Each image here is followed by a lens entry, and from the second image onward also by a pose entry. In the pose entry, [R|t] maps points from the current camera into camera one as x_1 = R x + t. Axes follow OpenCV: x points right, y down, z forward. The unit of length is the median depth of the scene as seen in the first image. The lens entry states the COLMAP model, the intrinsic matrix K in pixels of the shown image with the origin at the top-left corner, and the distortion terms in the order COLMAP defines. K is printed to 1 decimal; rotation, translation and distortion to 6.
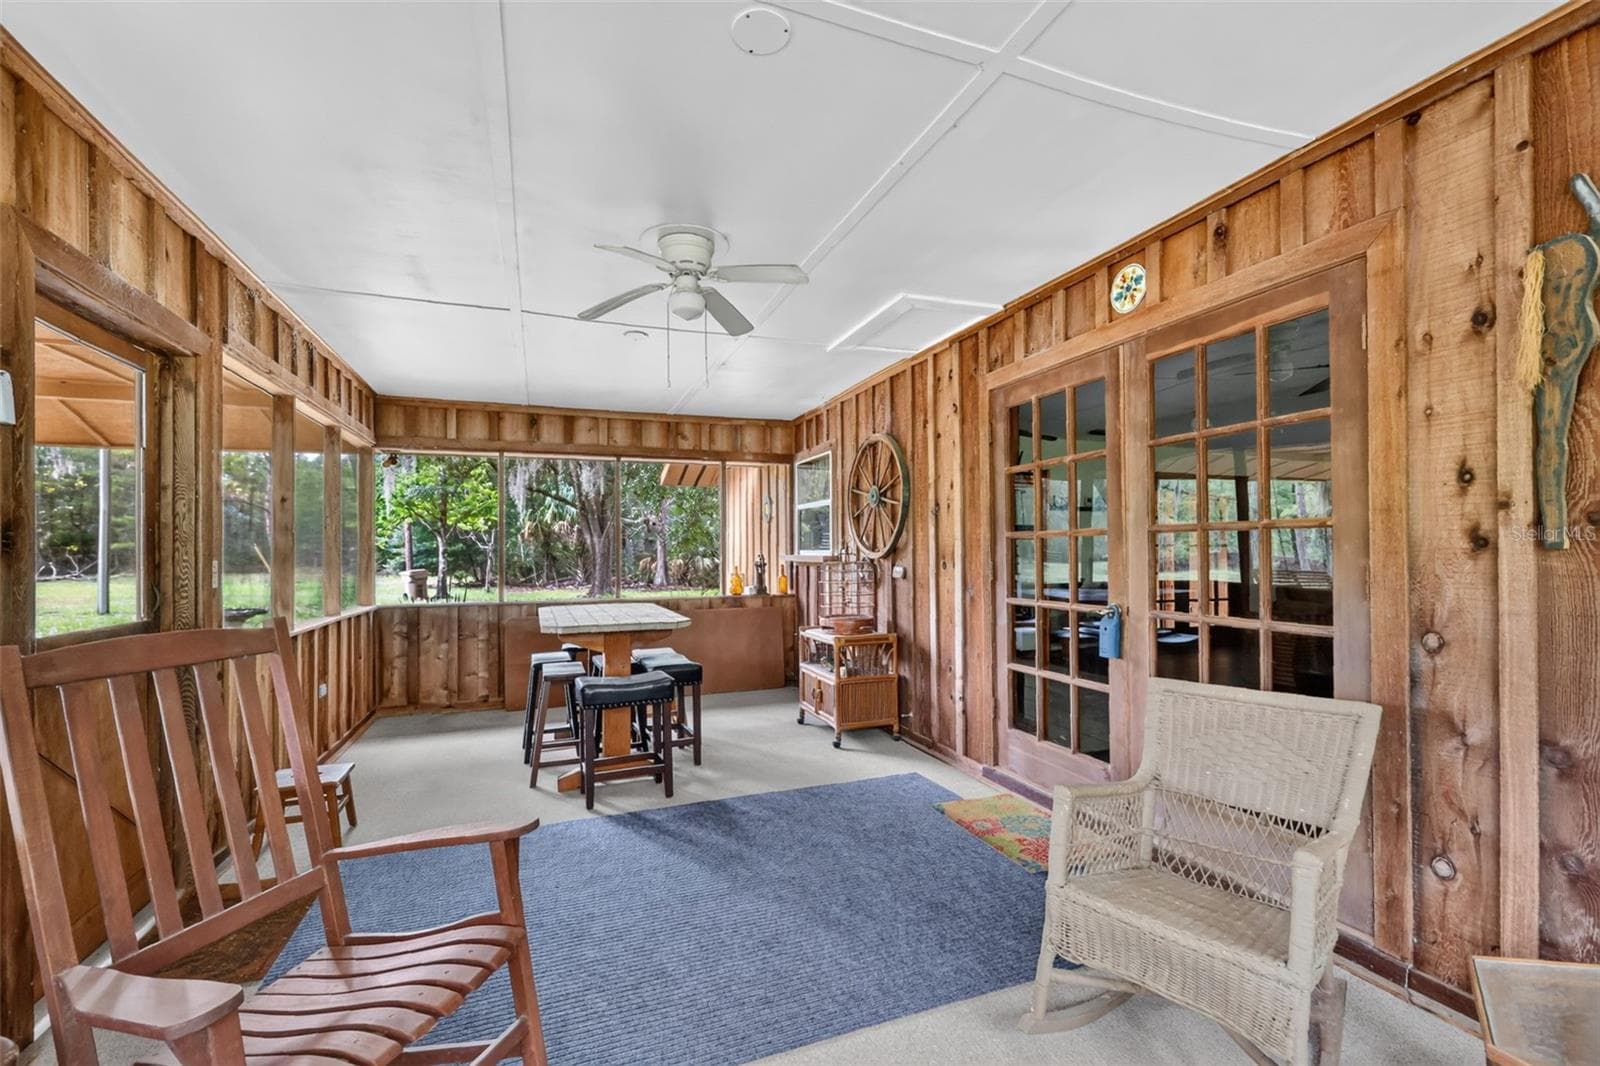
lens RADIAL K [[700.7, 0, 800.8], [0, 700.7, 537.9], [0, 0, 1]] dist [0.000999, -0.000217]
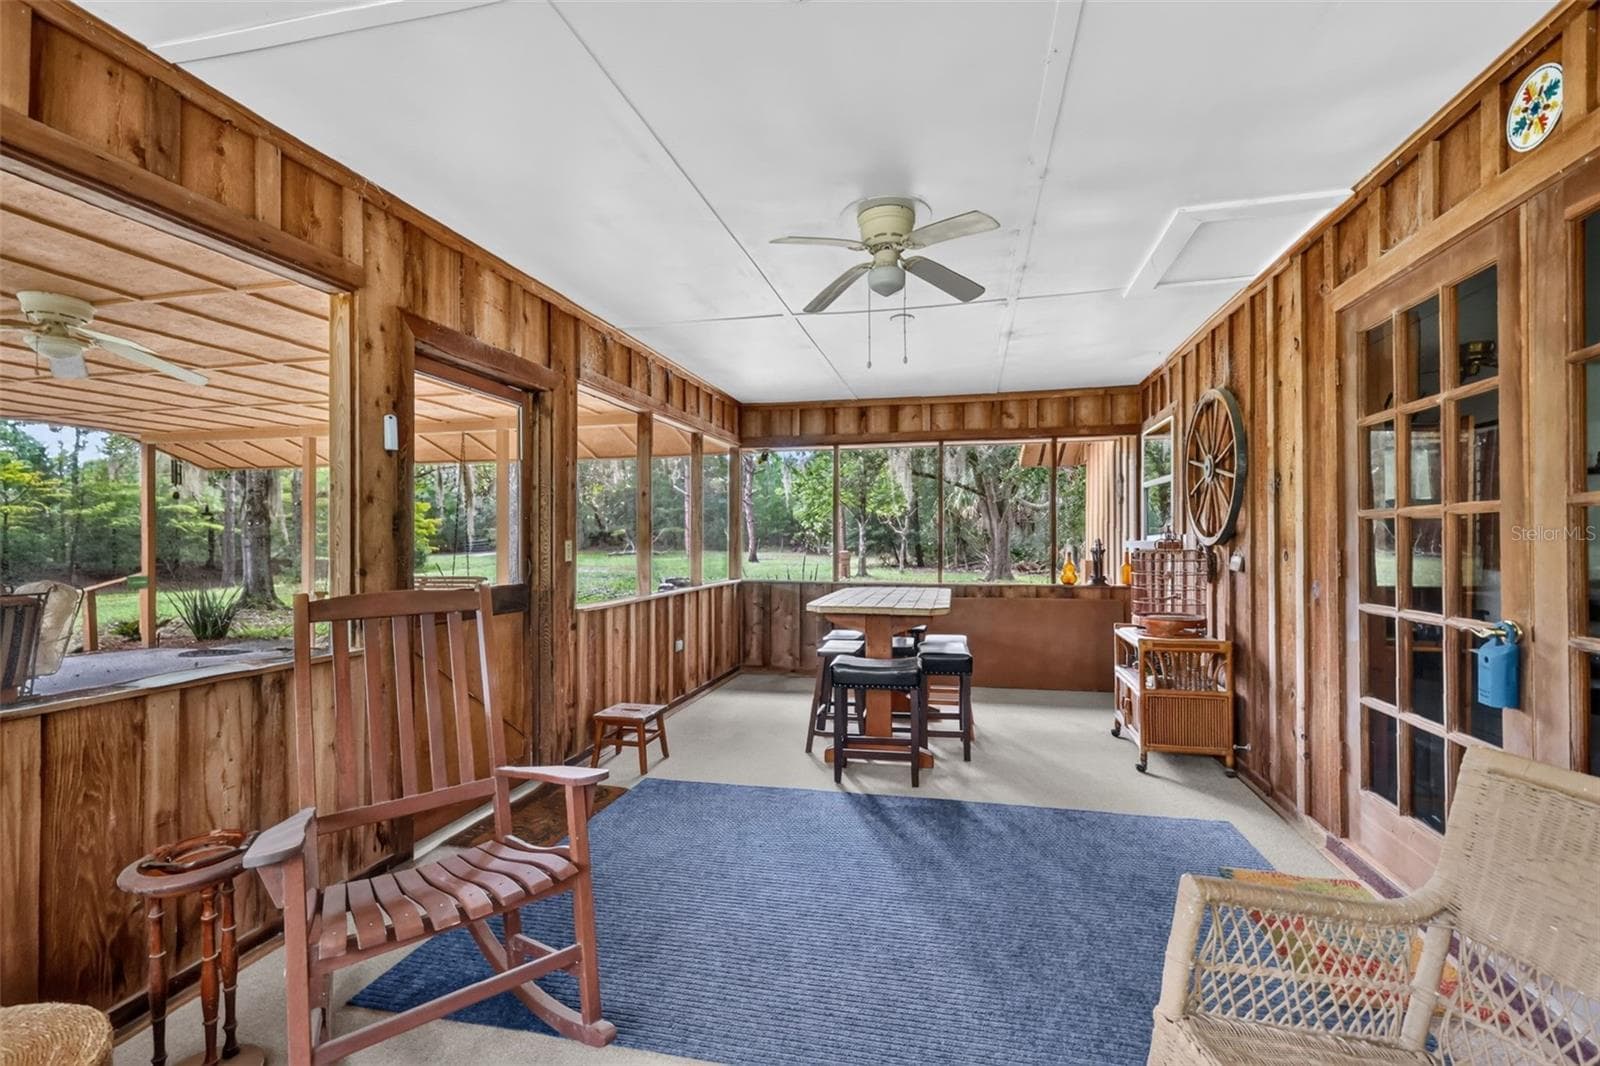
lens RADIAL K [[693.3, 0, 804.4], [0, 693.3, 527.1], [0, 0, 1]] dist [0.001692, -0.000607]
pose [[0.833280, -0.002568, -0.552845, 0.196176], [0.006143, 0.999970, 0.004613, 0.002202], [0.552817, -0.007240, 0.833272, 0.101402]]
